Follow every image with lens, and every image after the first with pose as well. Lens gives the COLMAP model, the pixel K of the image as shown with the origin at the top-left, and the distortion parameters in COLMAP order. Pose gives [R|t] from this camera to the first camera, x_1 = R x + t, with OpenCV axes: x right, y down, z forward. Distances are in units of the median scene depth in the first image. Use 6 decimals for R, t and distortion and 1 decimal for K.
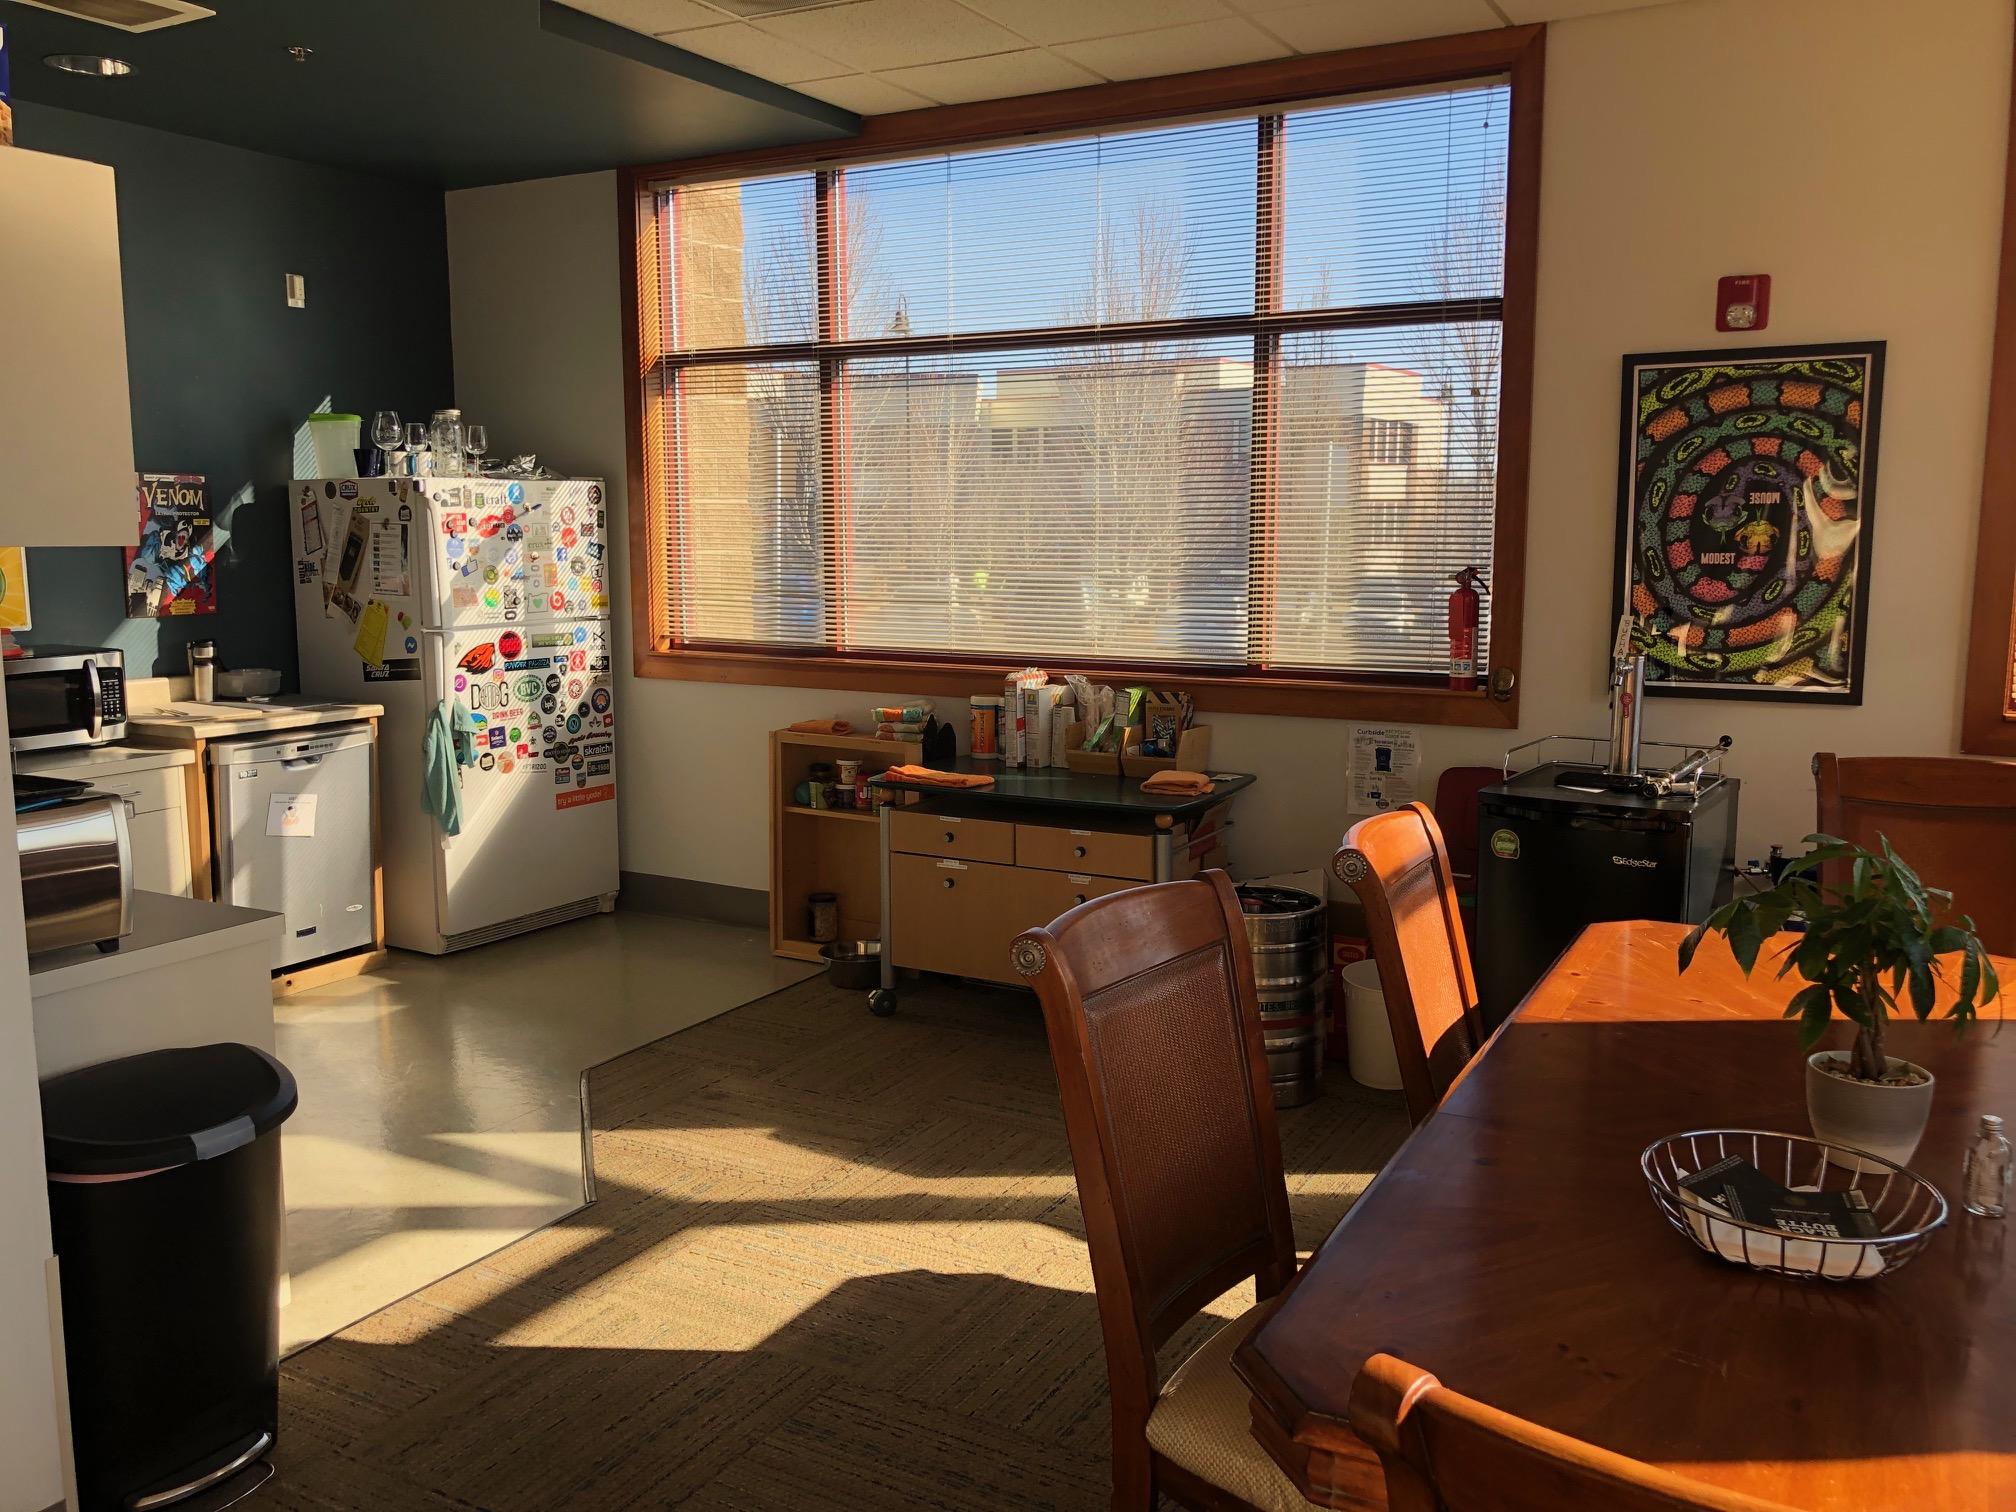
lens RADIAL K [[1681.1, 0, 1004.2], [0, 1681.1, 753.2], [0, 0, 1]] dist [0.014824, -0.000138]
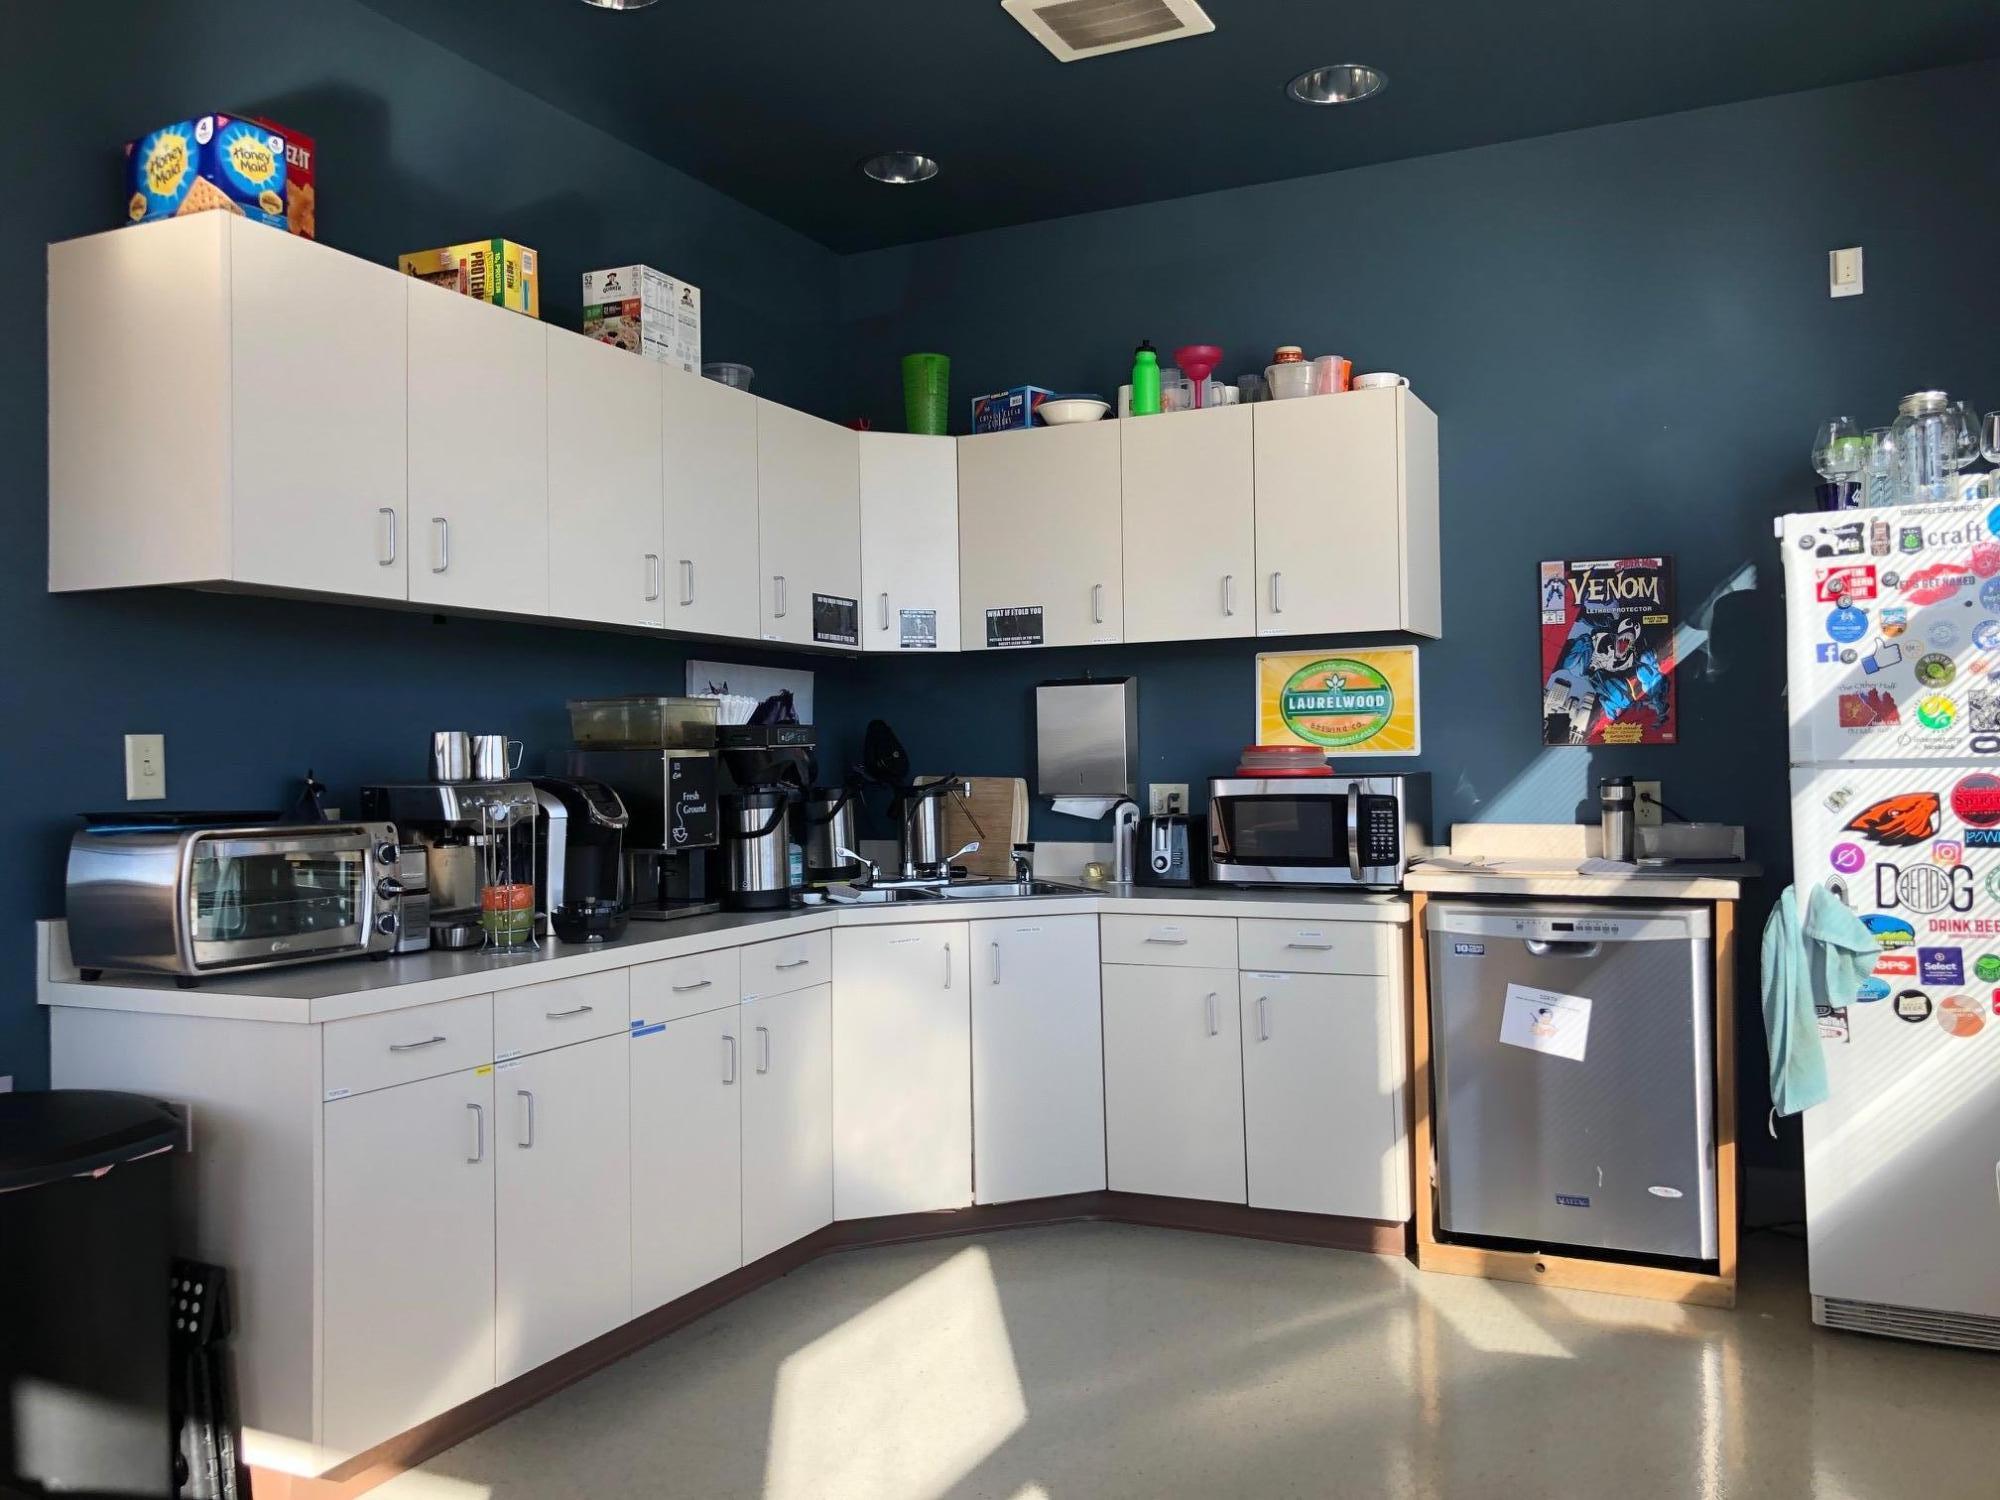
lens RADIAL K [[1667.8, 0, 997.5], [0, 1667.8, 744.7], [0, 0, 1]] dist [0.014824, -0.000138]
pose [[0.052827, -0.011960, -0.998532, 0.238150], [-0.130505, 0.991270, -0.018777, -0.031759], [0.990039, 0.131306, 0.050805, 0.687143]]
